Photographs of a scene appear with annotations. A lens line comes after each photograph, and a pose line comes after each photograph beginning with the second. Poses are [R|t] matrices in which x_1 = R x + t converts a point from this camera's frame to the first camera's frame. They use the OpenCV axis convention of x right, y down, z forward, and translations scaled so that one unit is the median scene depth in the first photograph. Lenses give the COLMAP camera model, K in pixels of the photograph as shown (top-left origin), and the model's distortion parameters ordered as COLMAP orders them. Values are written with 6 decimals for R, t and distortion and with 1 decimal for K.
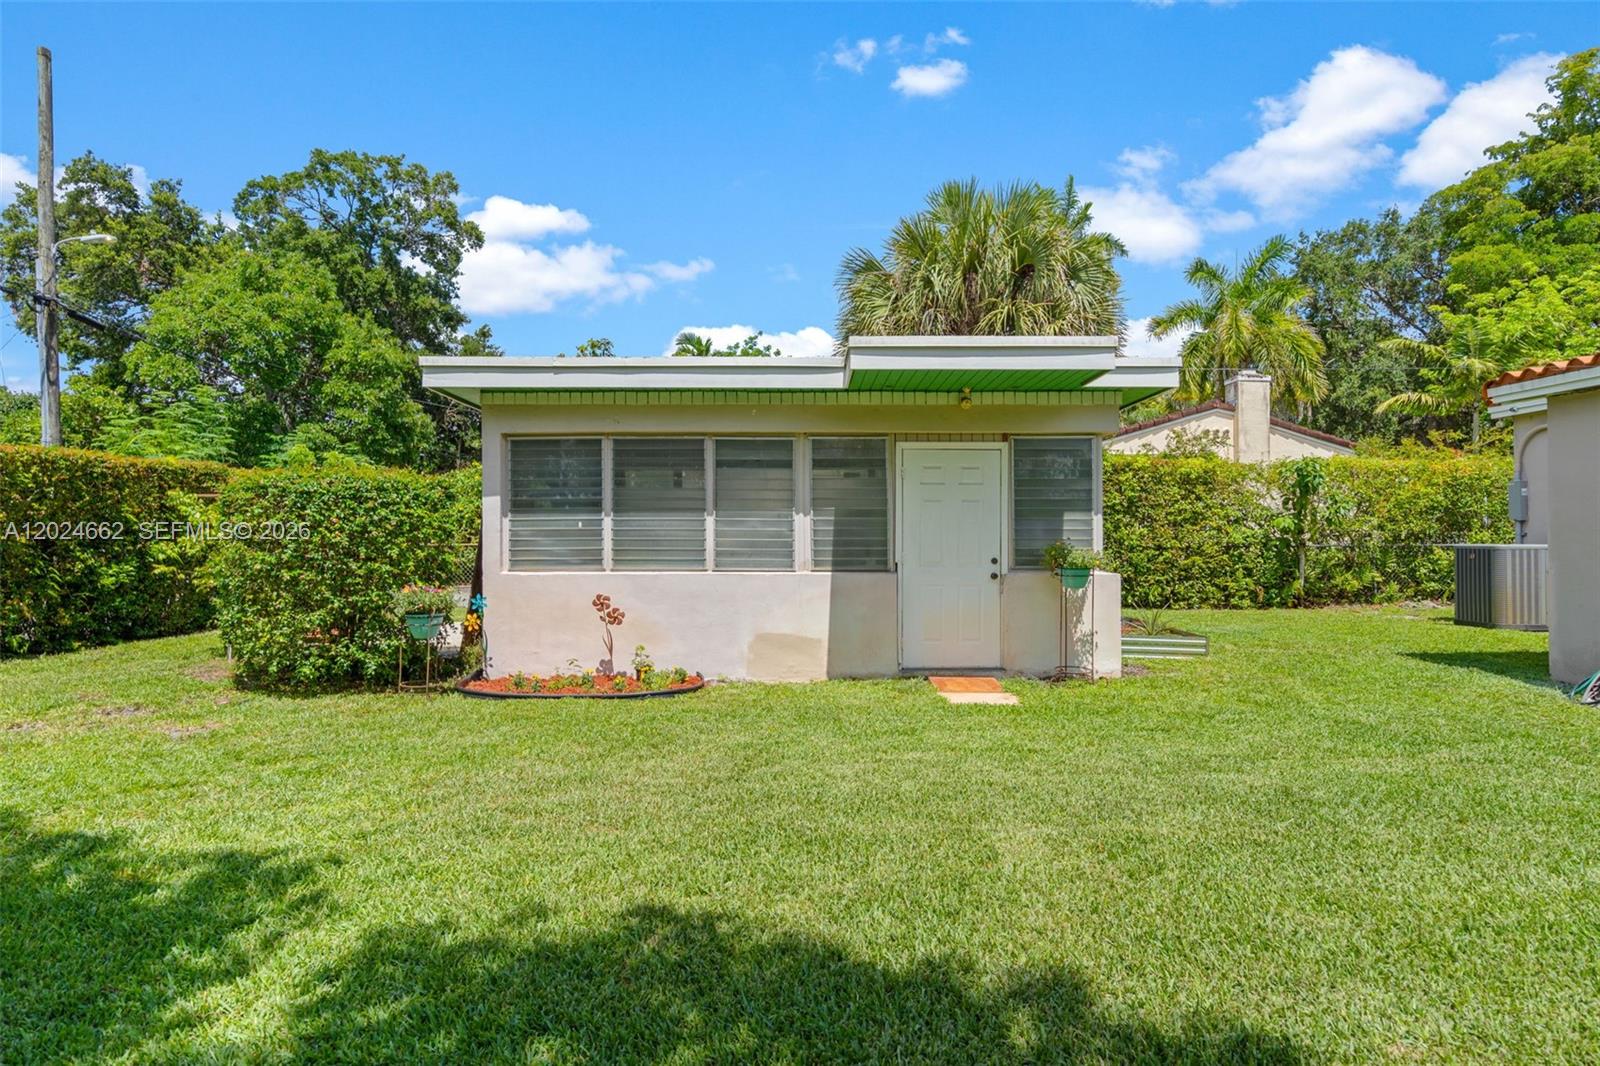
lens RADIAL K [[886.1, 0, 803.5], [0, 886.1, 527.0], [0, 0, 1]] dist [-0.002090, -0.000329]
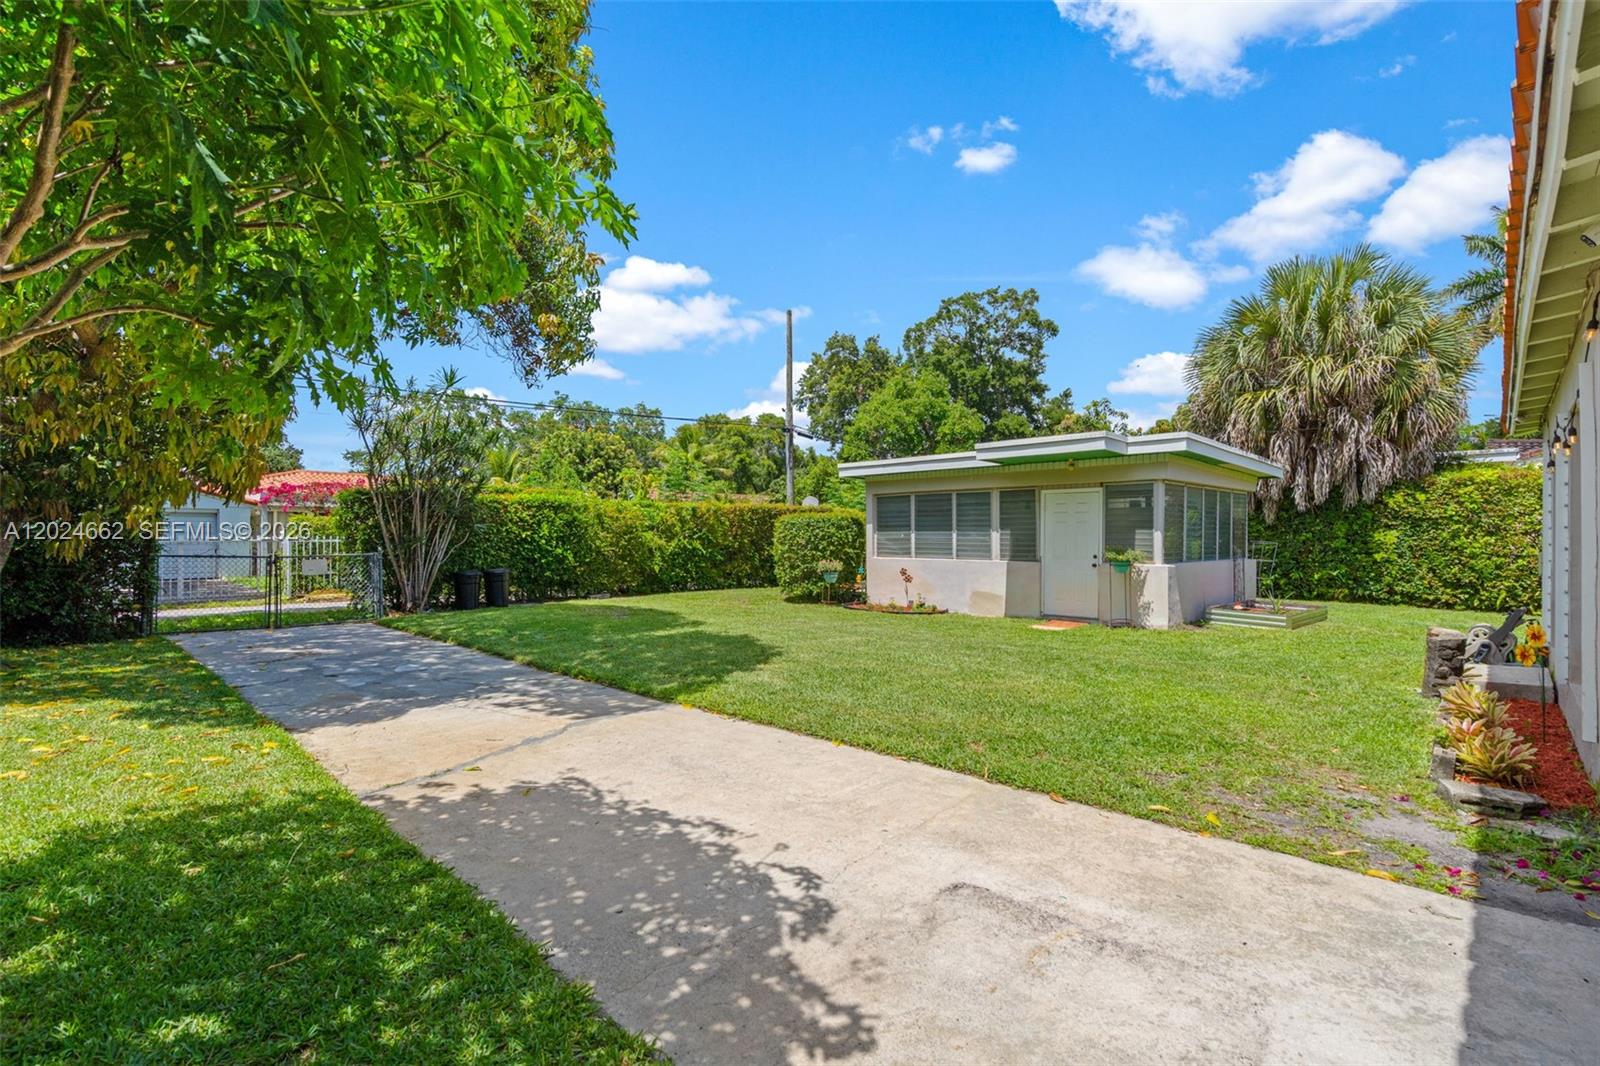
lens RADIAL K [[727.7, 0, 806.7], [0, 727.7, 535.8], [0, 0, 1]] dist [-0.005103, -0.000197]
pose [[0.701547, -0.000429, -0.712623, 0.829881], [0.001495, 0.999999, 0.000870, -0.004529], [0.712621, -0.001676, 0.701547, -0.391444]]
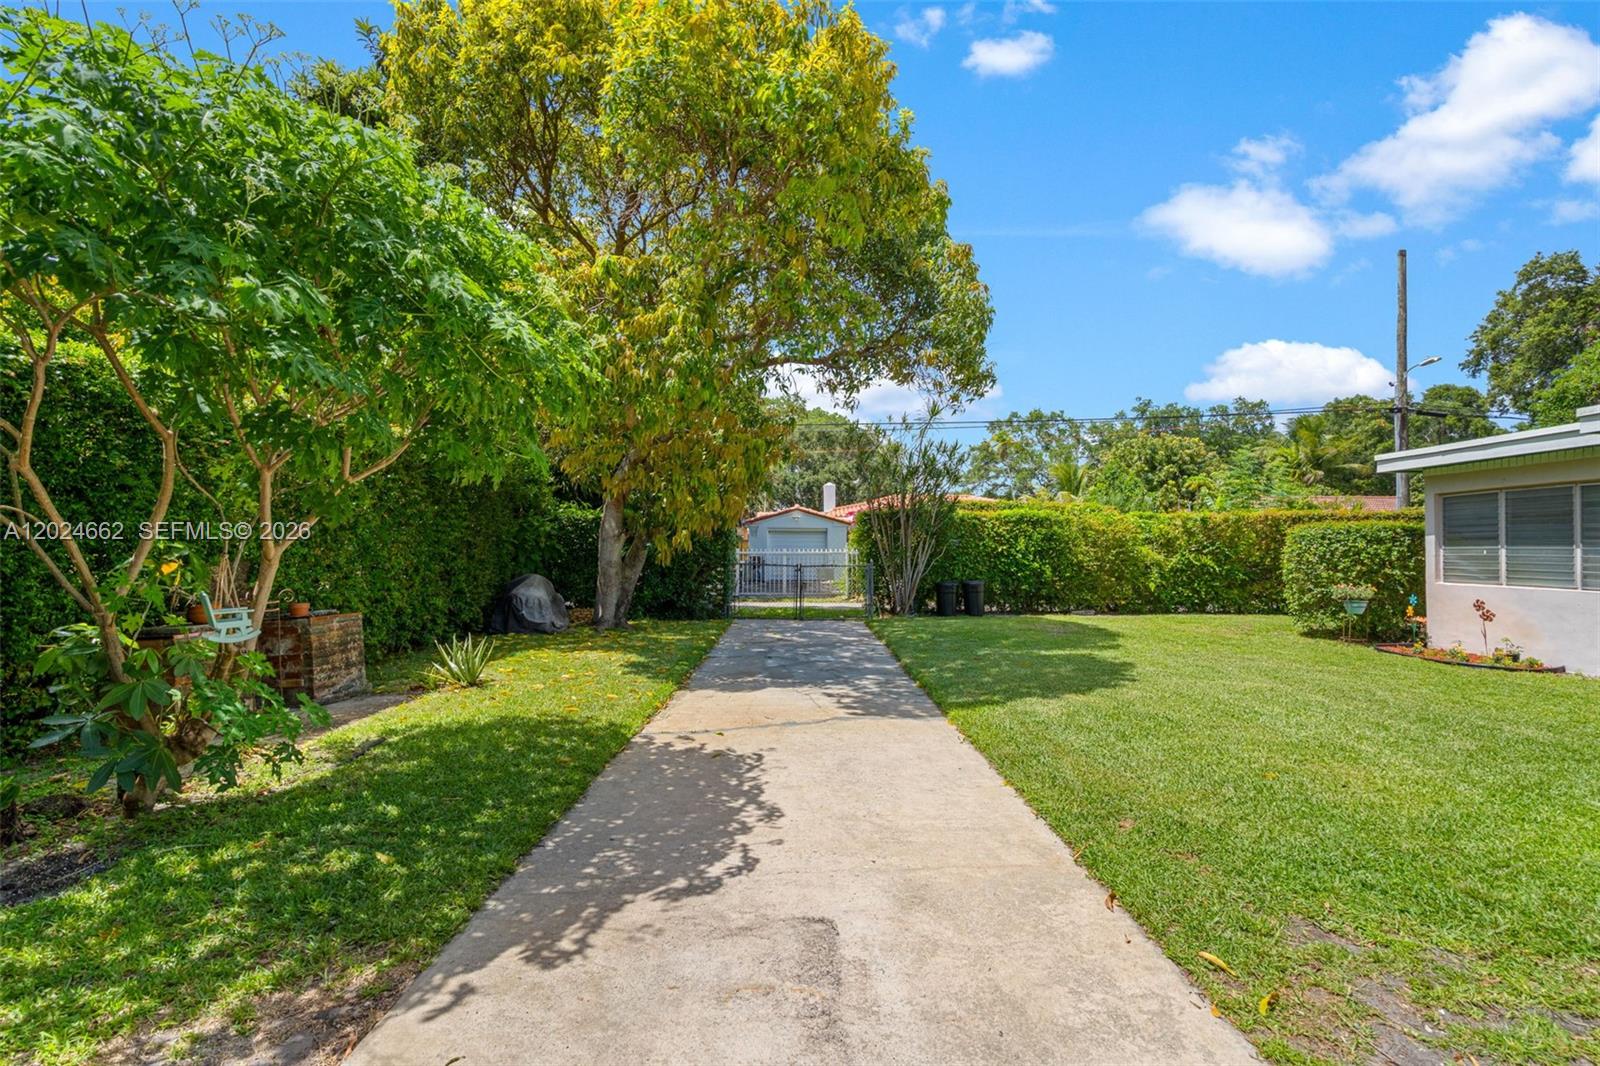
lens RADIAL K [[735.9, 0, 800.0], [0, 735.9, 533.0], [0, 0, 1]] dist [-0.001632, 0.000391]
pose [[-0.032380, -0.019820, -0.999279, 0.984755], [0.000095, 0.999803, -0.019833, -0.010290], [0.999476, -0.000737, -0.032371, -0.084235]]
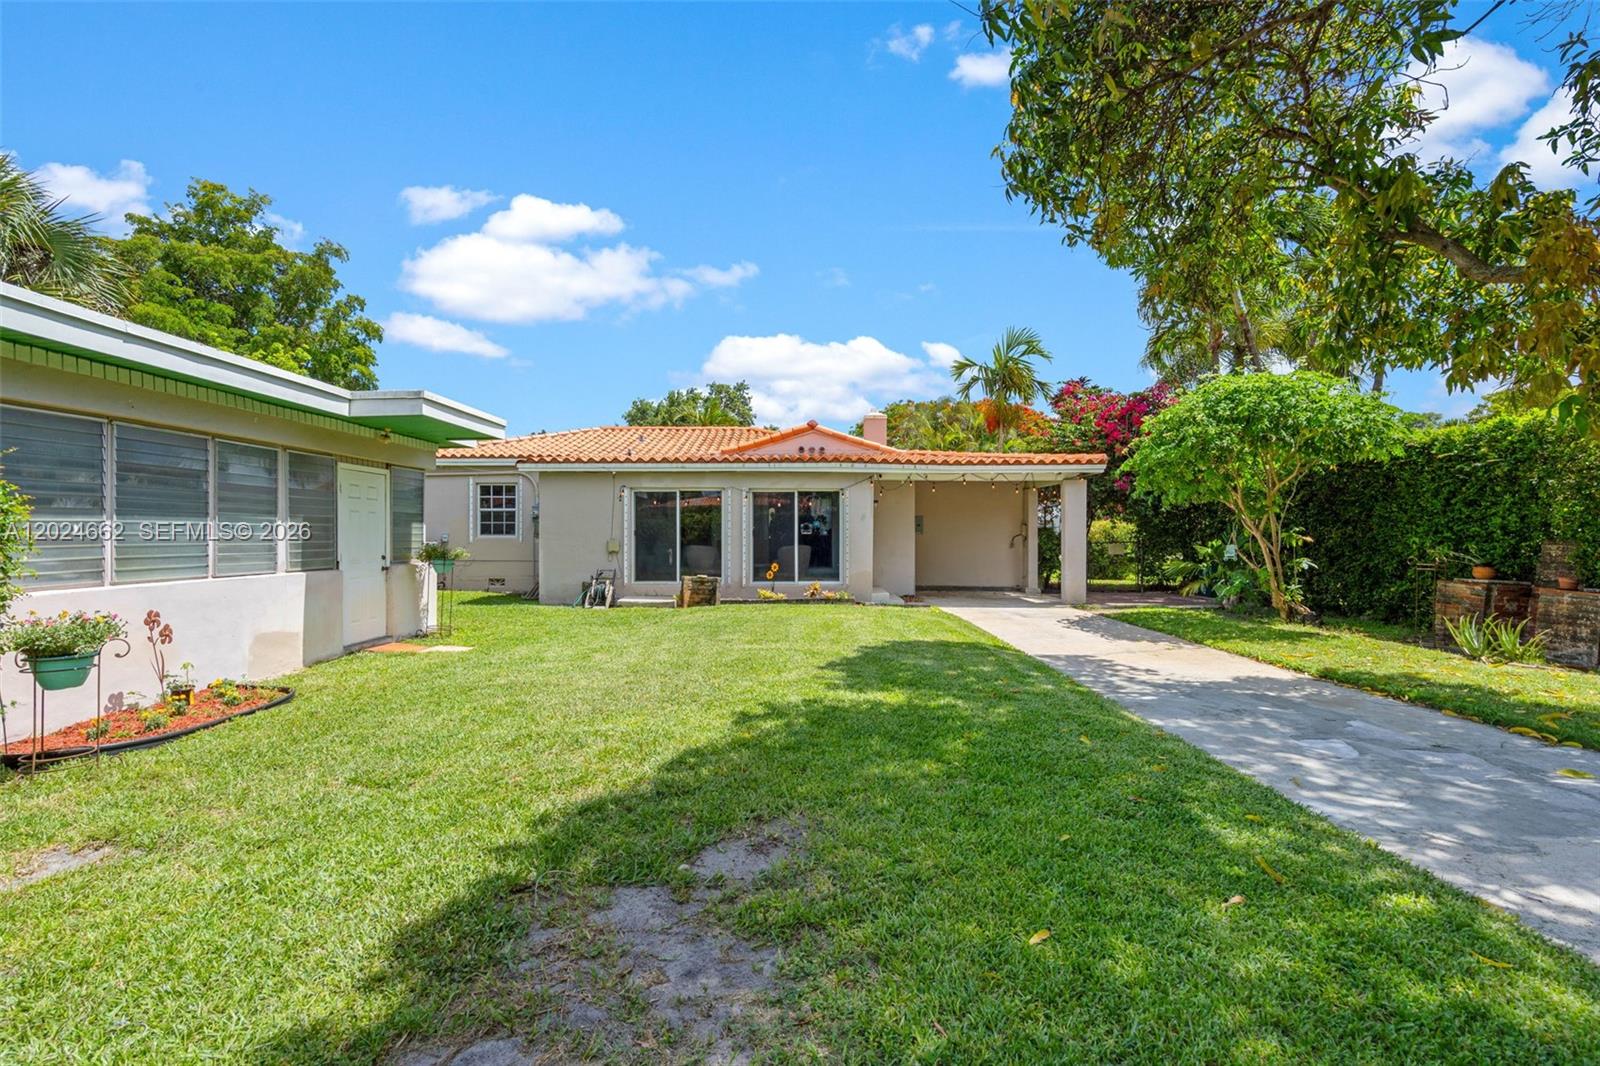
lens RADIAL K [[727.7, 0, 806.7], [0, 727.7, 535.8], [0, 0, 1]] dist [-0.005103, -0.000197]
pose [[0.012853, -0.003482, 0.999911, -0.877851], [-0.004636, 0.999983, 0.003542, -0.001490], [-0.999907, -0.004681, 0.012837, 0.344518]]
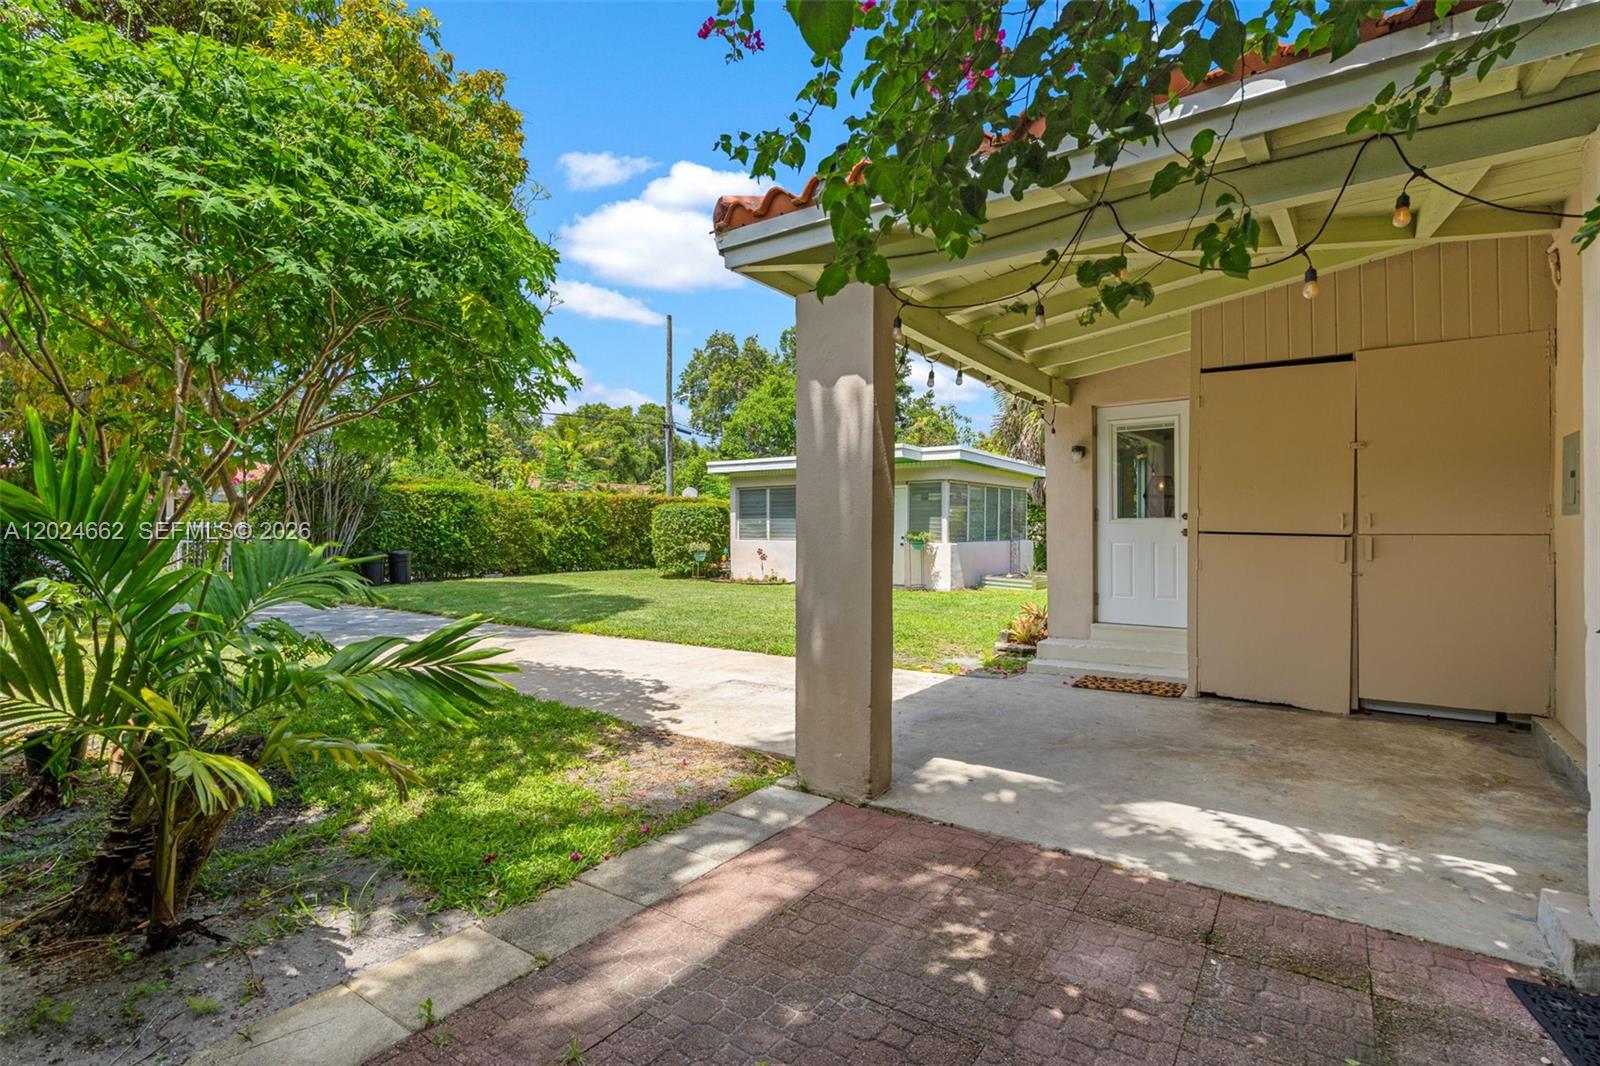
lens RADIAL K [[745.0, 0, 810.0], [0, 745.0, 510.7], [0, 0, 1]] dist [-0.000336, -0.000011]
pose [[0.804938, -0.012236, -0.593232, 1.150142], [0.000157, 0.999792, -0.020409, 0.008524], [0.593358, 0.016334, 0.804773, -0.660684]]
